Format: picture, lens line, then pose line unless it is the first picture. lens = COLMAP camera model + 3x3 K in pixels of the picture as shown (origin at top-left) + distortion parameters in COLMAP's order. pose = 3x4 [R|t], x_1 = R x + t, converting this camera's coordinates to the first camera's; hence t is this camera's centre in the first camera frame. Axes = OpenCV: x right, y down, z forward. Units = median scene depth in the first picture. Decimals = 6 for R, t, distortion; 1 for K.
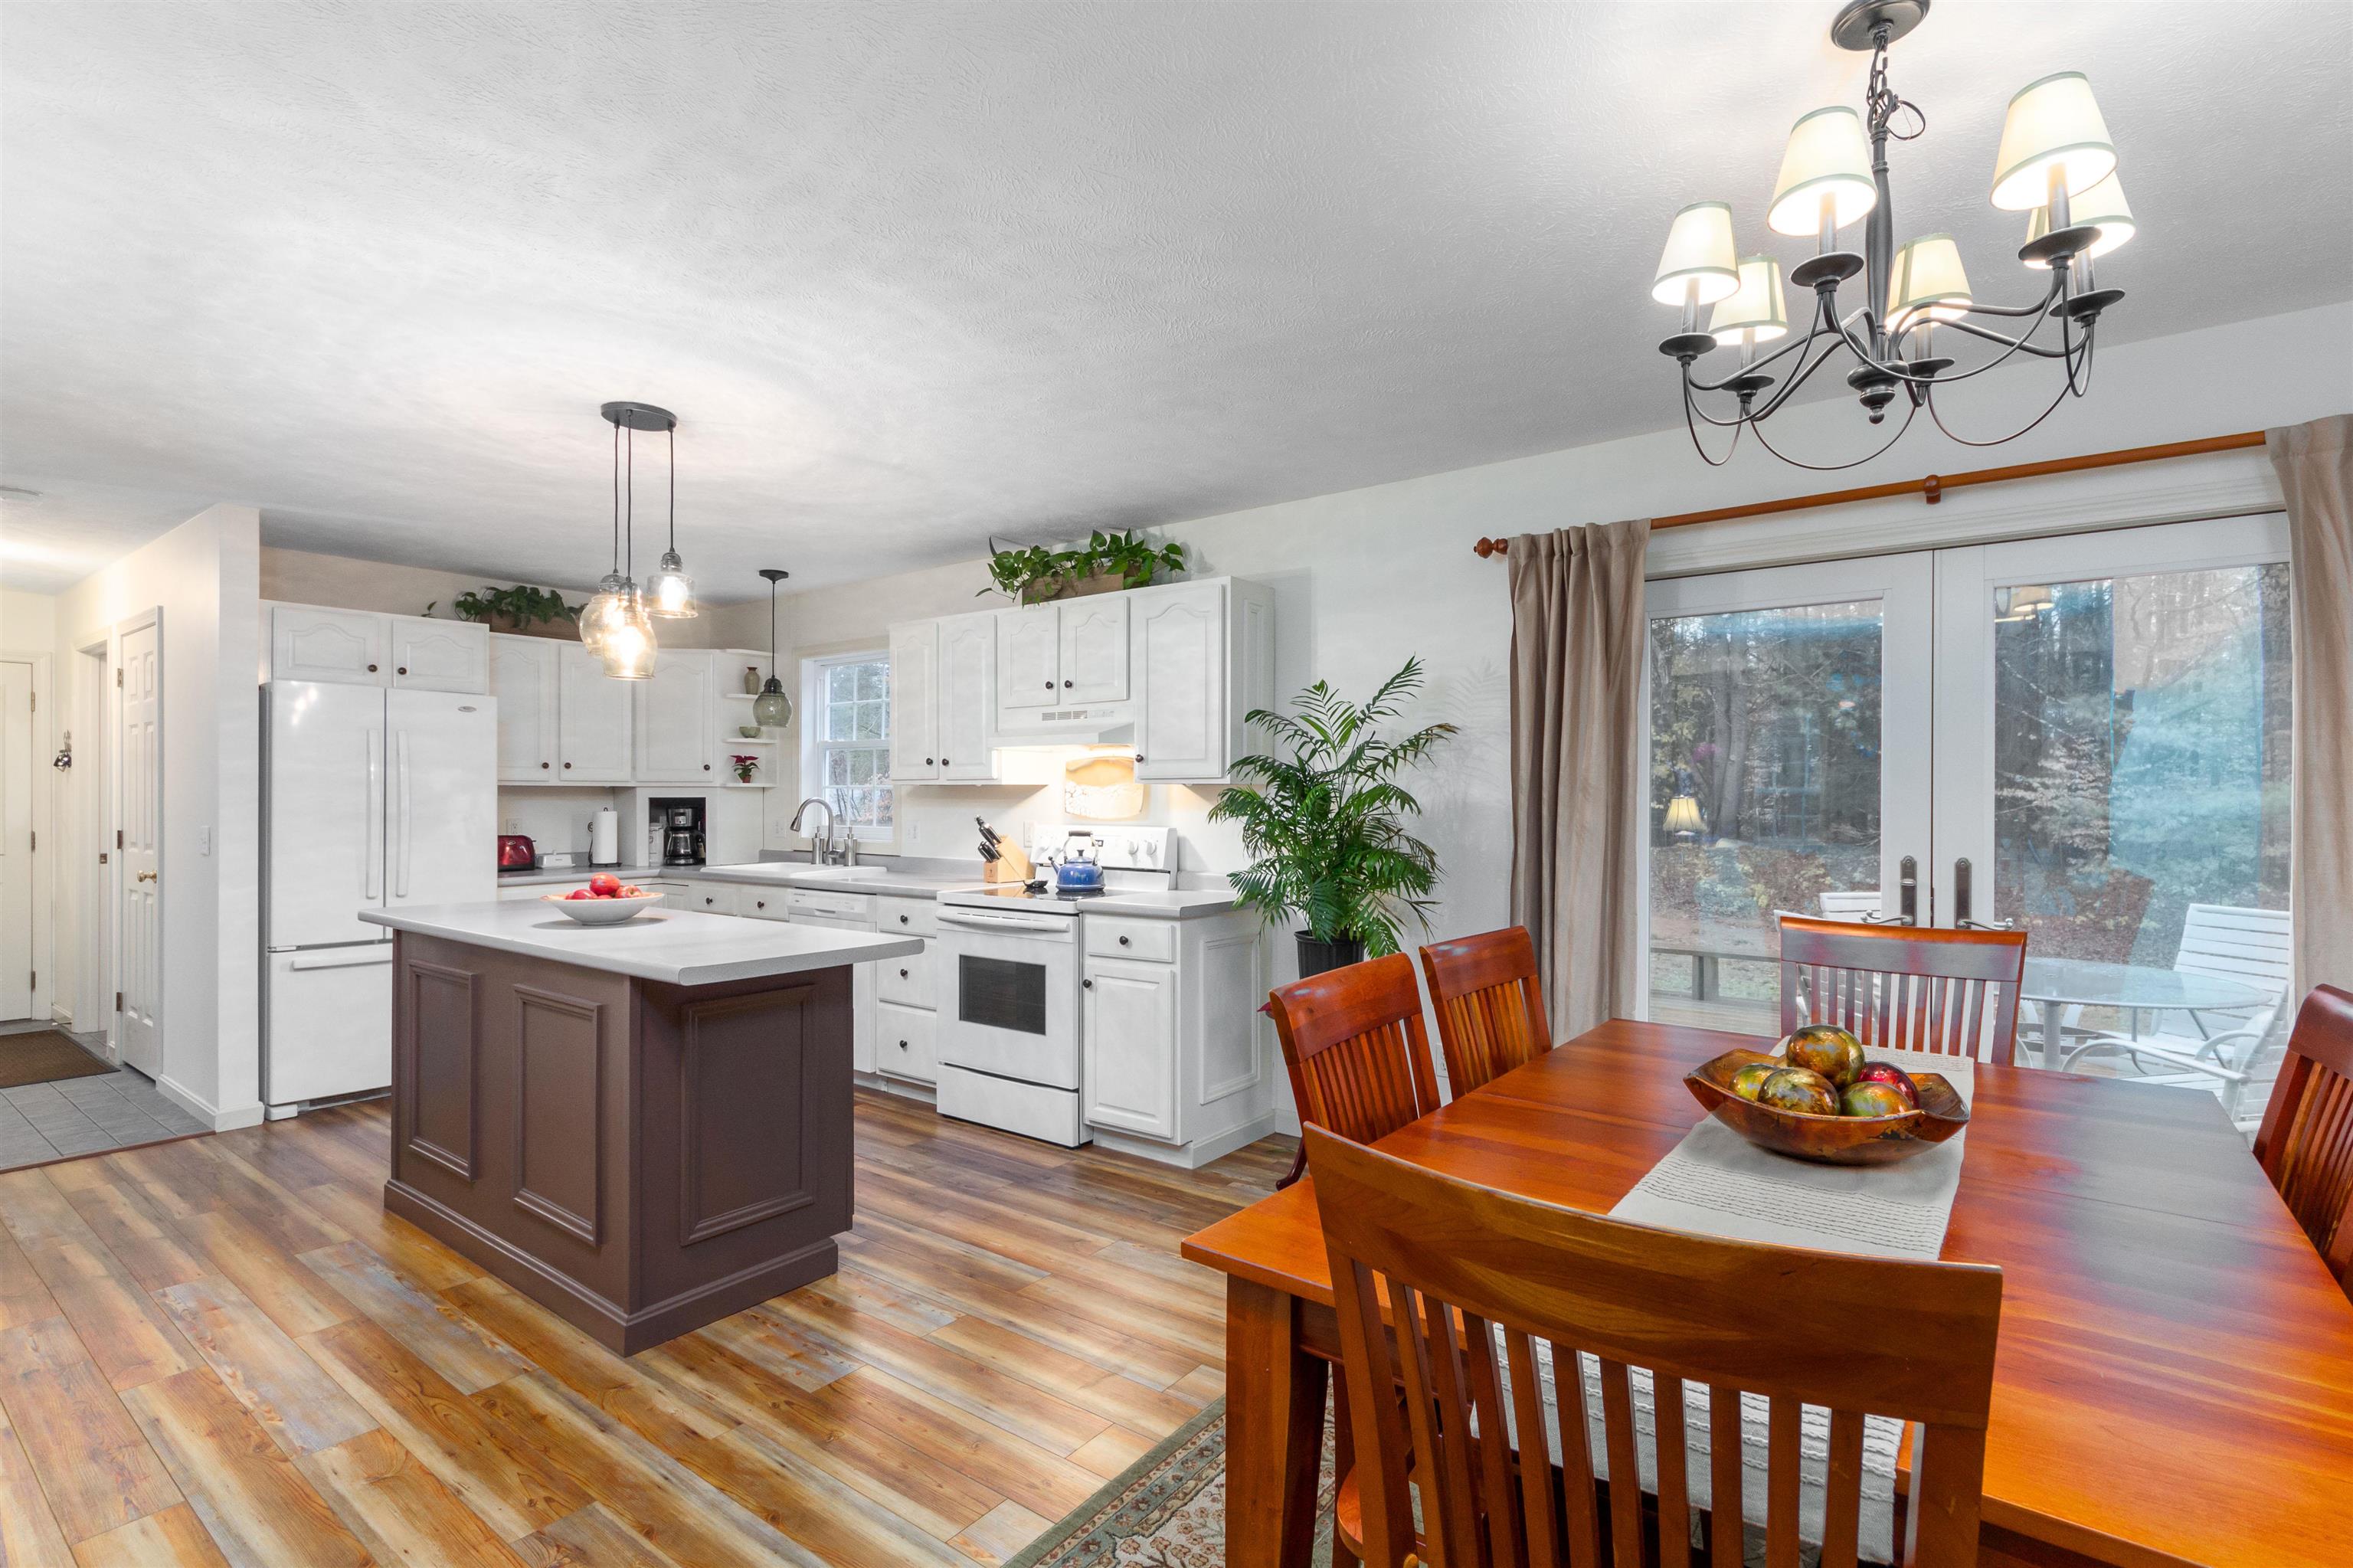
lens RADIAL K [[1109.7, 0, 1171.1], [0, 1109.7, 795.3], [0, 0, 1]] dist [0.012797, -0.001276]
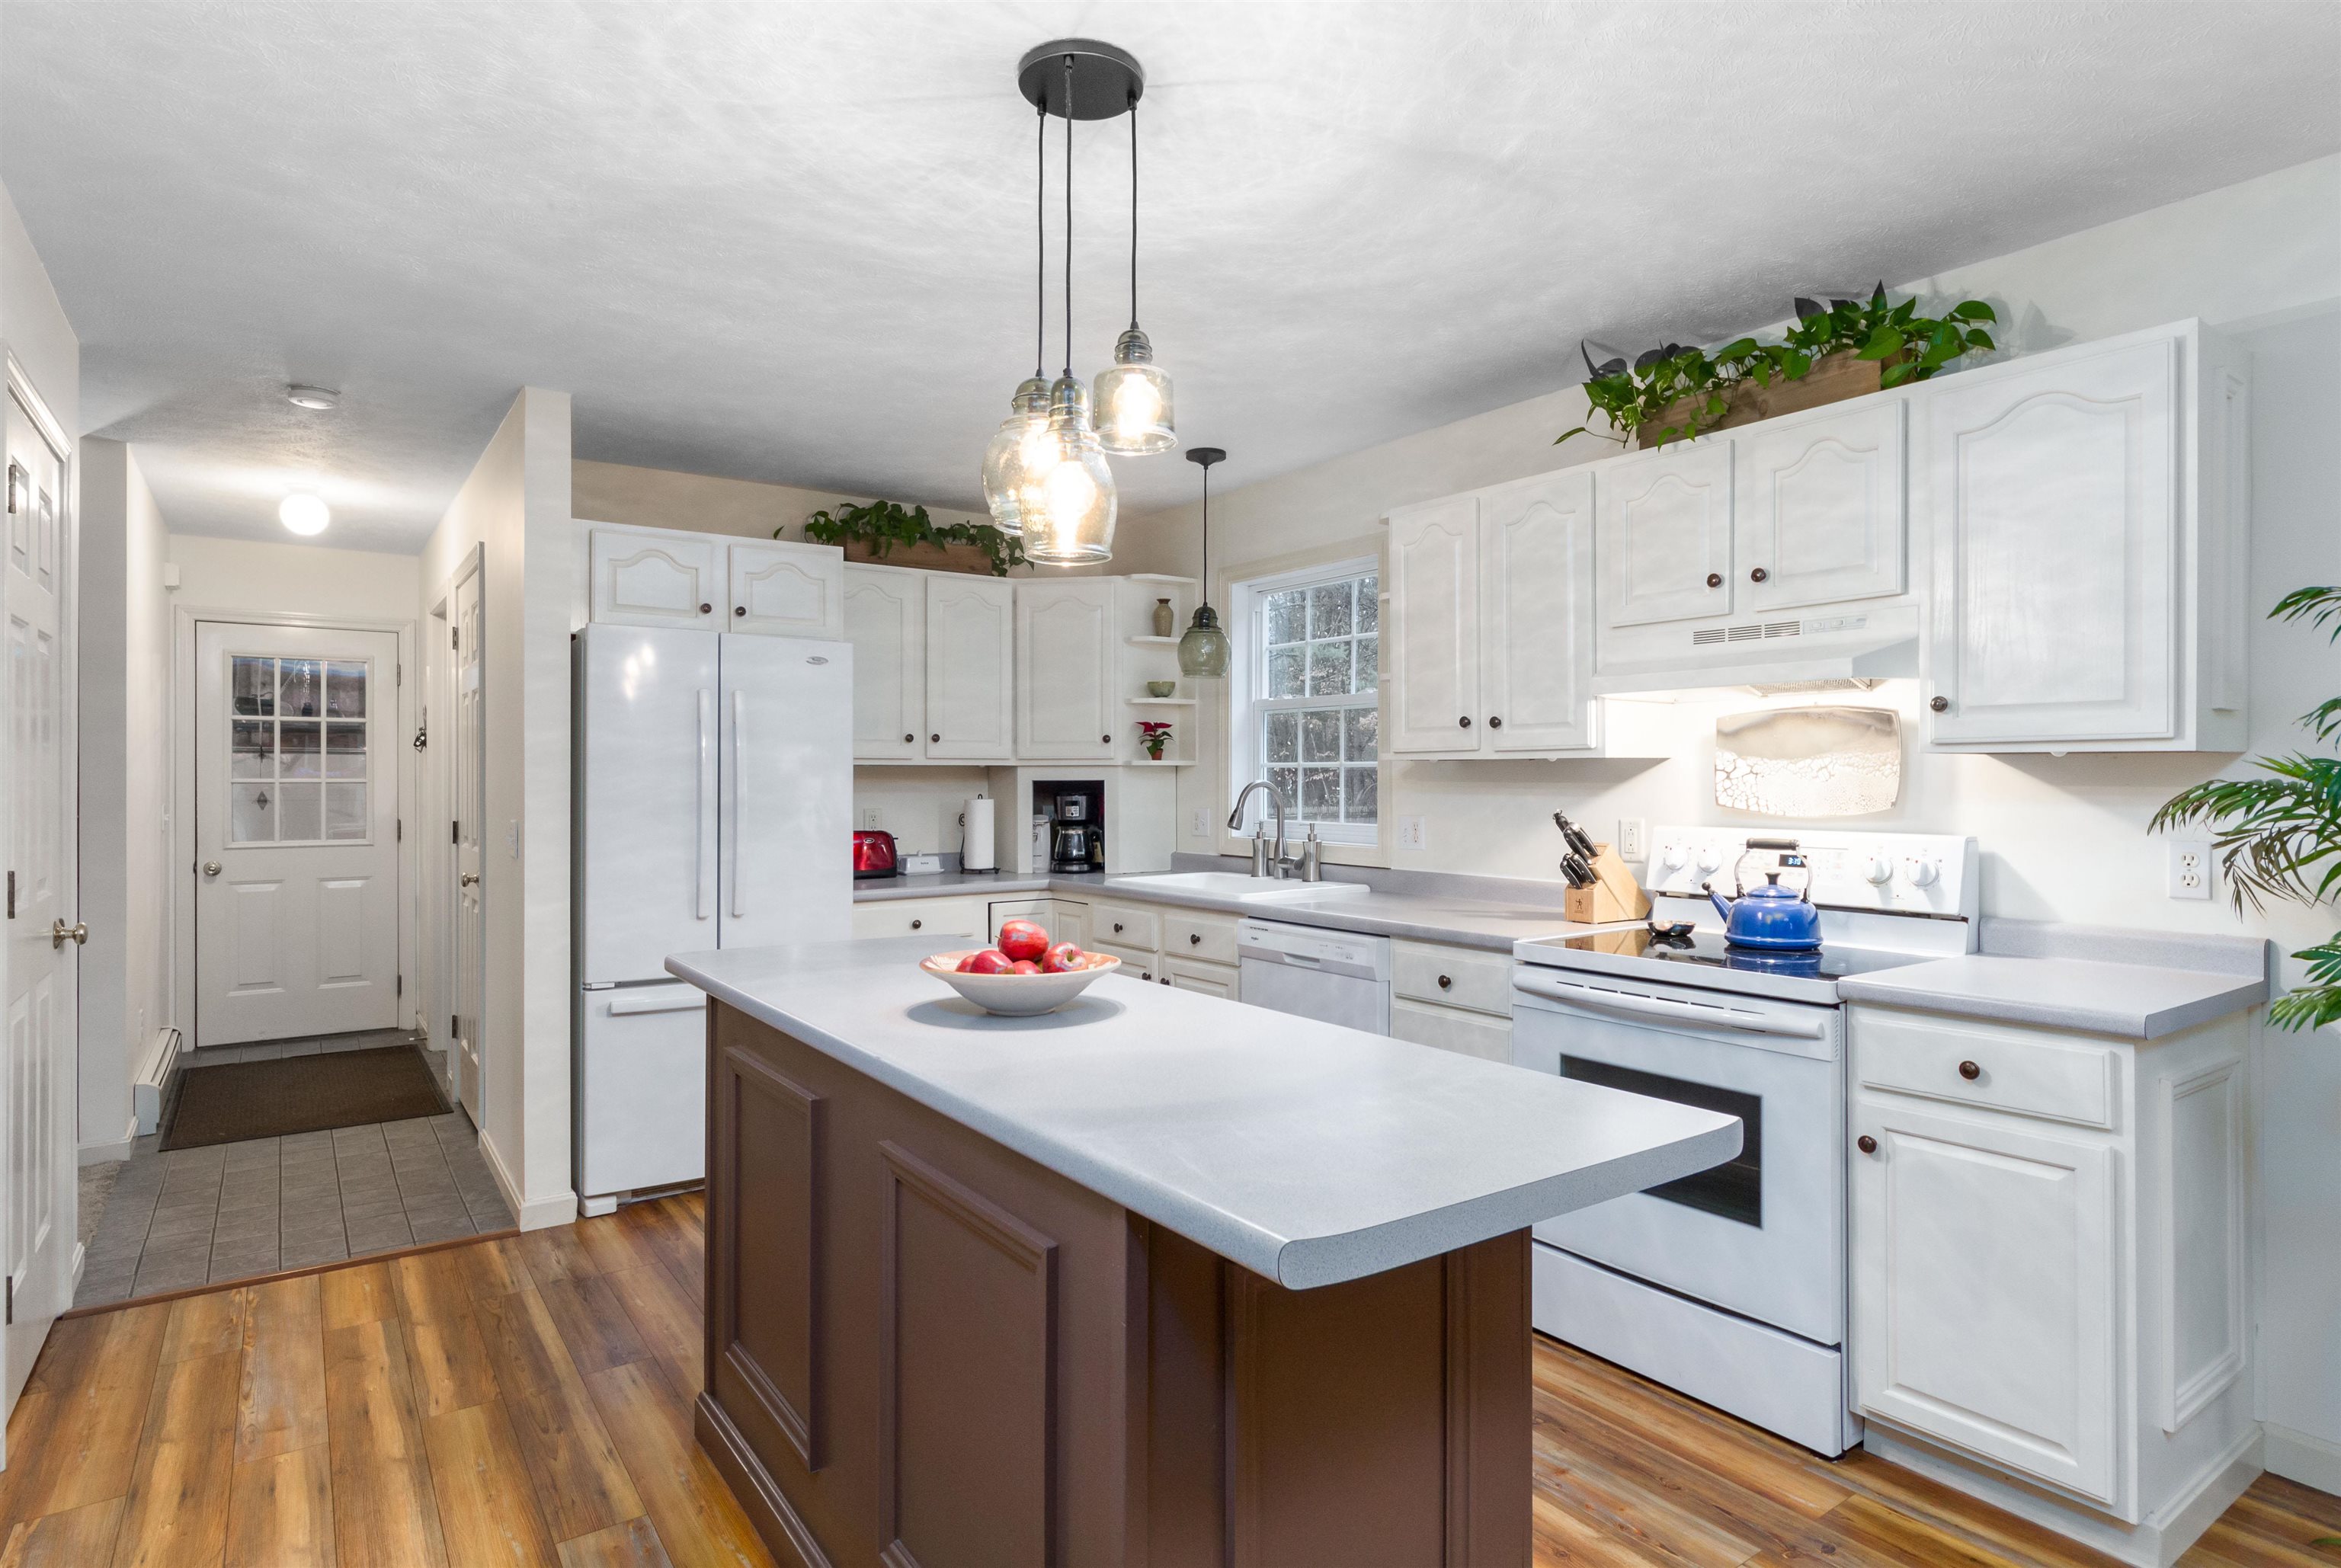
lens RADIAL K [[1238.5, 0, 1170.1], [0, 1238.5, 767.3], [0, 0, 1]] dist [0.020397, -0.001062]
pose [[0.957152, -0.004793, -0.289547, -0.191899], [0.002718, 0.999968, -0.007567, -0.000355], [0.289574, 0.006455, 0.957134, 0.317905]]
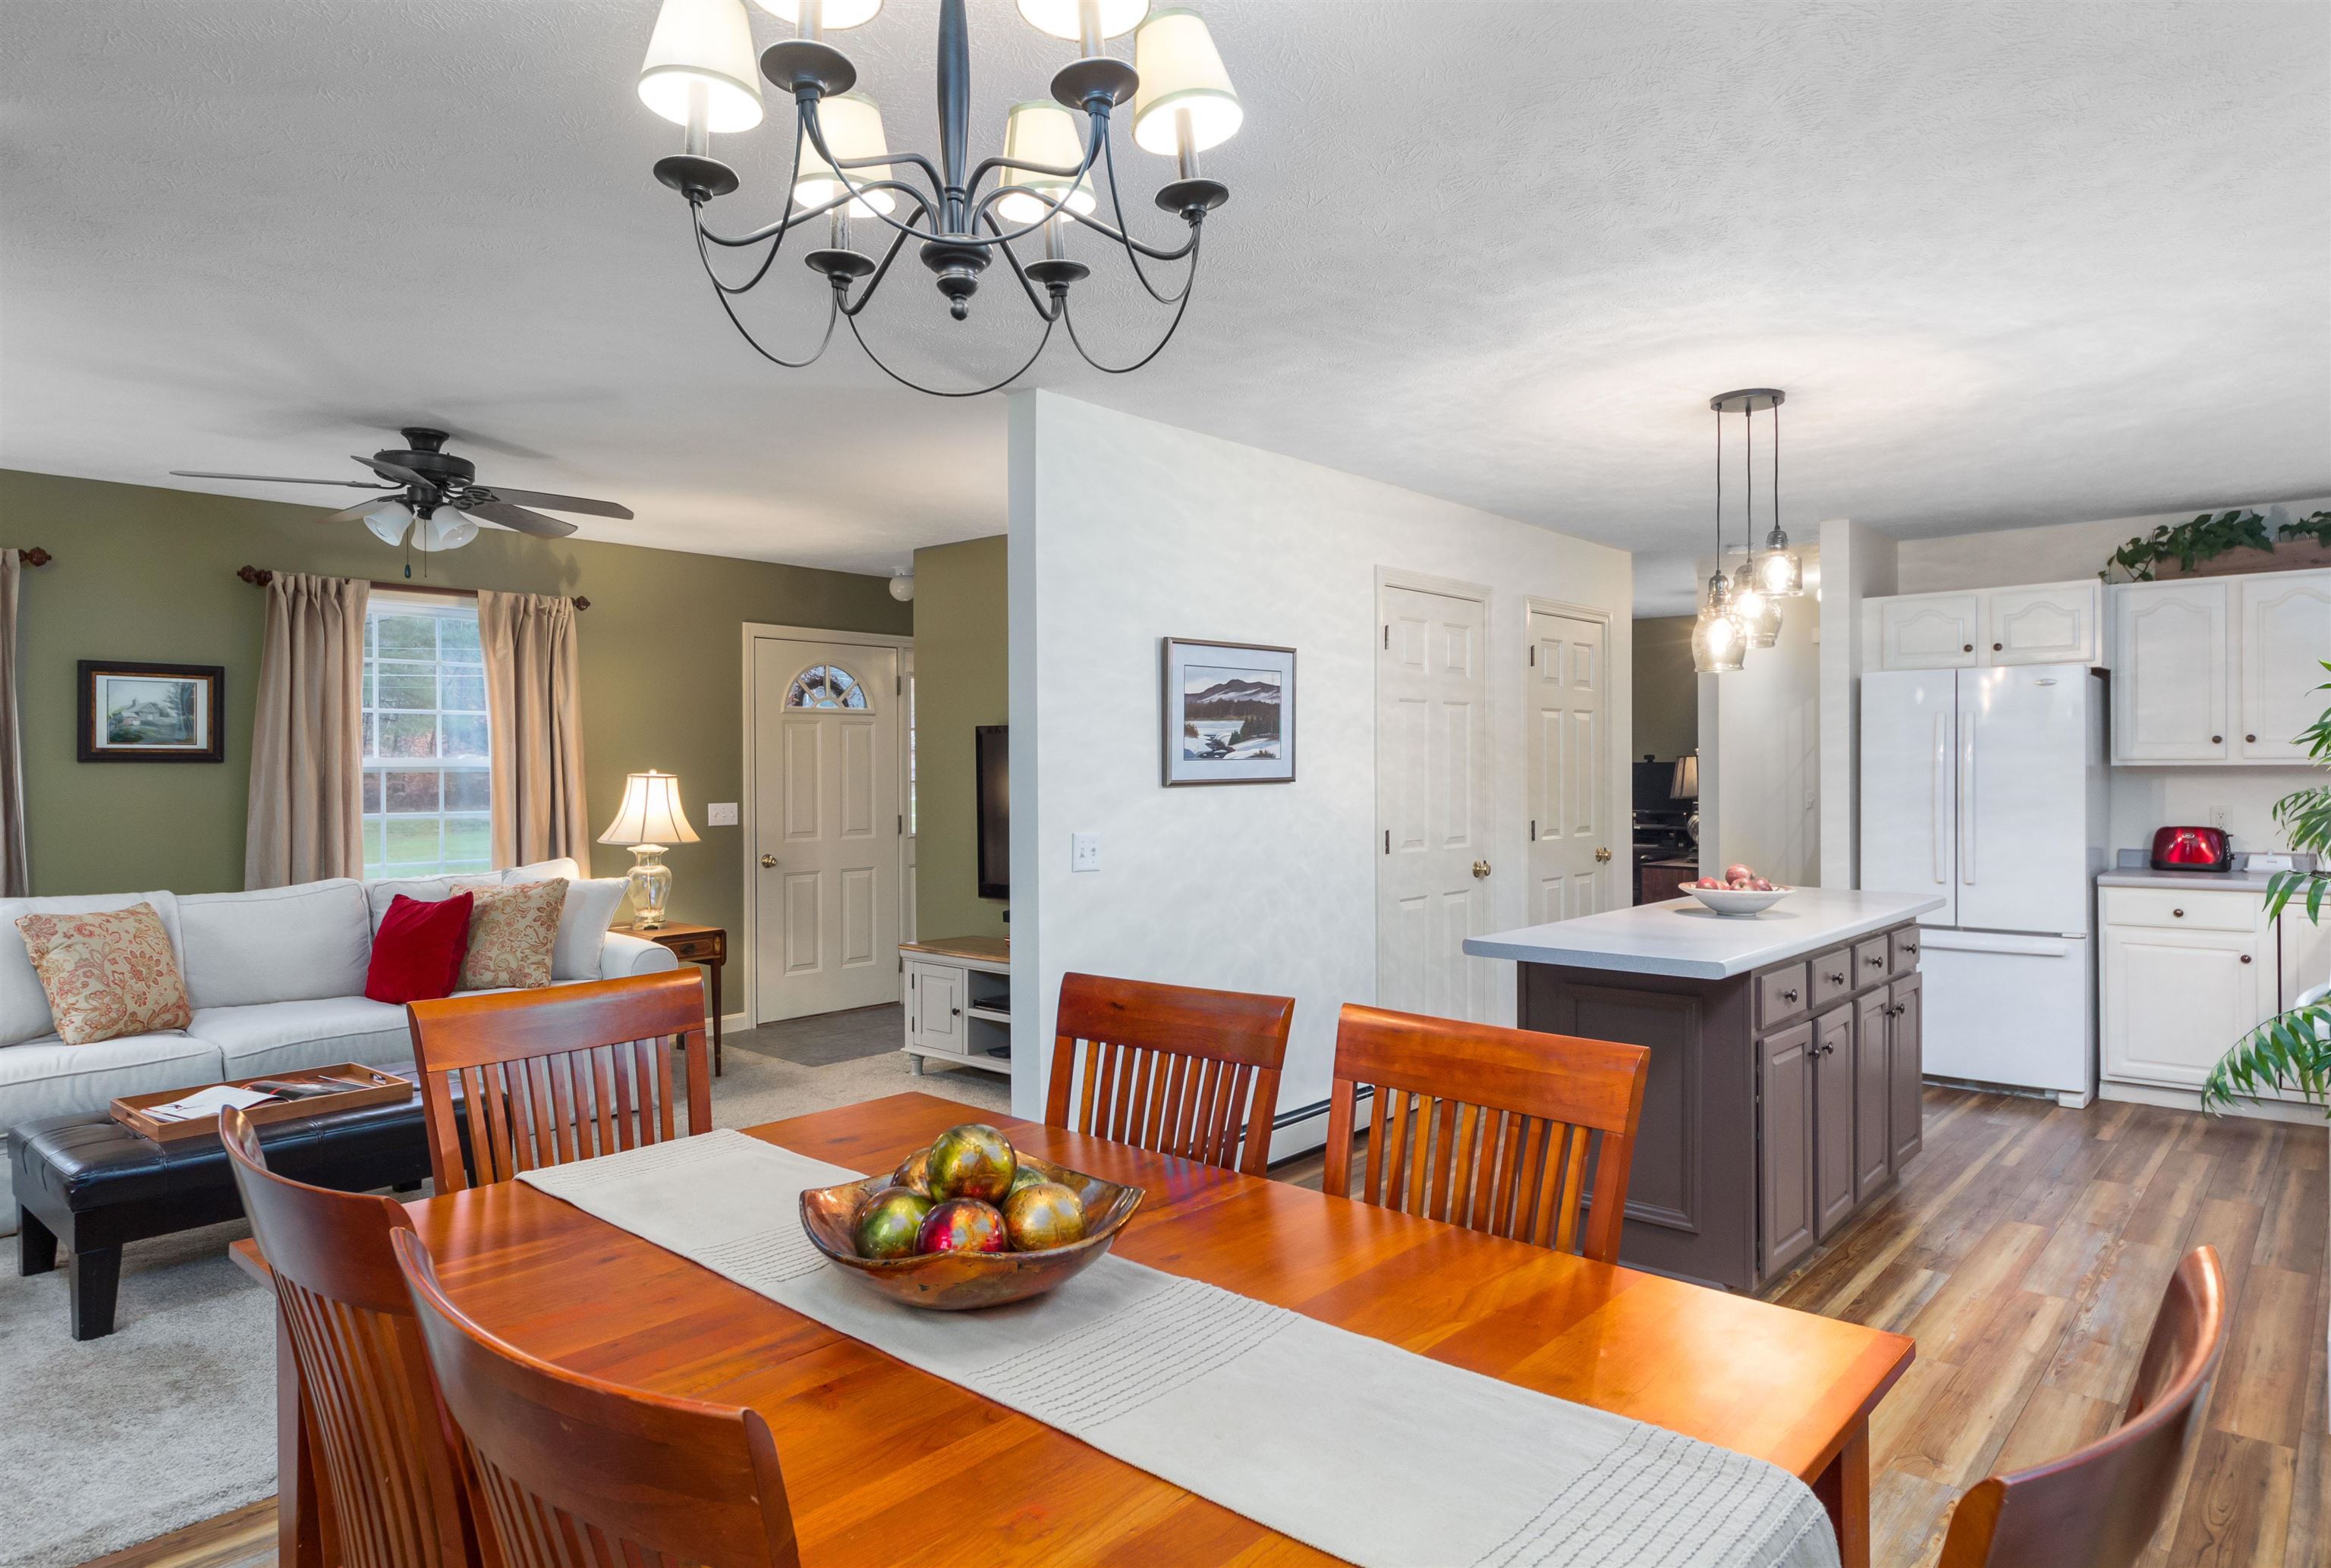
lens RADIAL K [[1358.7, 0, 1198.7], [0, 1358.7, 751.1], [0, 0, 1]] dist [0.000936, 0.002919]
pose [[-0.075507, -0.014408, -0.997041, 0.556239], [0.007110, 0.999862, -0.014988, -0.011603], [0.997120, -0.008221, -0.075394, 0.449729]]
